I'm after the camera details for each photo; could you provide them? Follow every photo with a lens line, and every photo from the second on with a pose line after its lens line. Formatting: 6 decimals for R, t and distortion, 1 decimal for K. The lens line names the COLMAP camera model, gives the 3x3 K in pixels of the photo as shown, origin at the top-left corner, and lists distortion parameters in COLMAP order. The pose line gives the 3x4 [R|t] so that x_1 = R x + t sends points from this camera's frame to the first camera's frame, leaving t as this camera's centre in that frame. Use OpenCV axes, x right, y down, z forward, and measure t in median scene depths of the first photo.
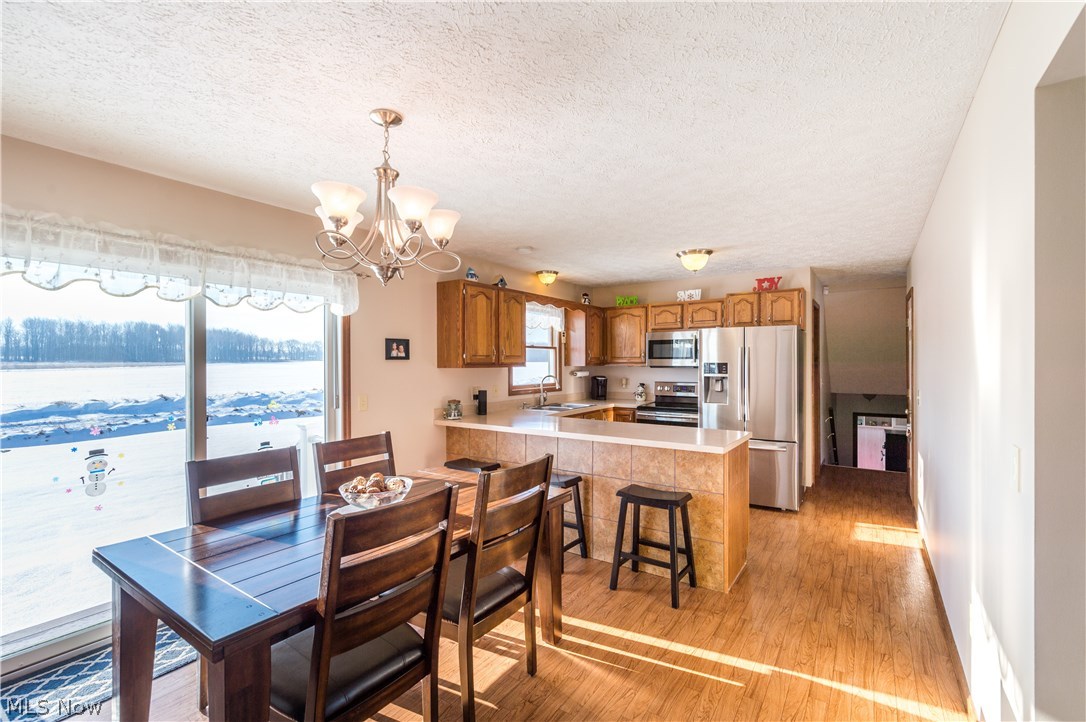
lens RADIAL K [[478.2, 0, 541.3], [0, 478.2, 363.4], [0, 0, 1]] dist [-0.005280, -0.000183]
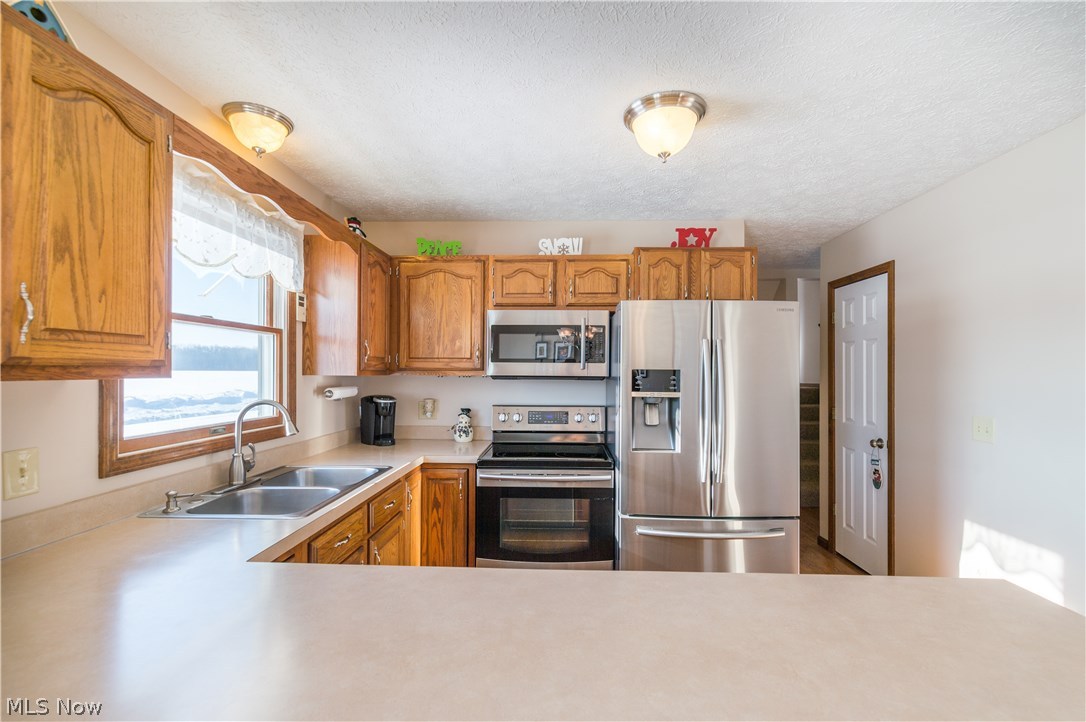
lens RADIAL K [[478.2, 0, 554.2], [0, 478.2, 373.6], [0, 0, 1]] dist [-0.005280, -0.000183]
pose [[0.837405, 0.005668, 0.546553, 0.003527], [-0.005584, 0.999983, -0.001814, 0.003722], [-0.546554, -0.001533, 0.837423, 0.540024]]
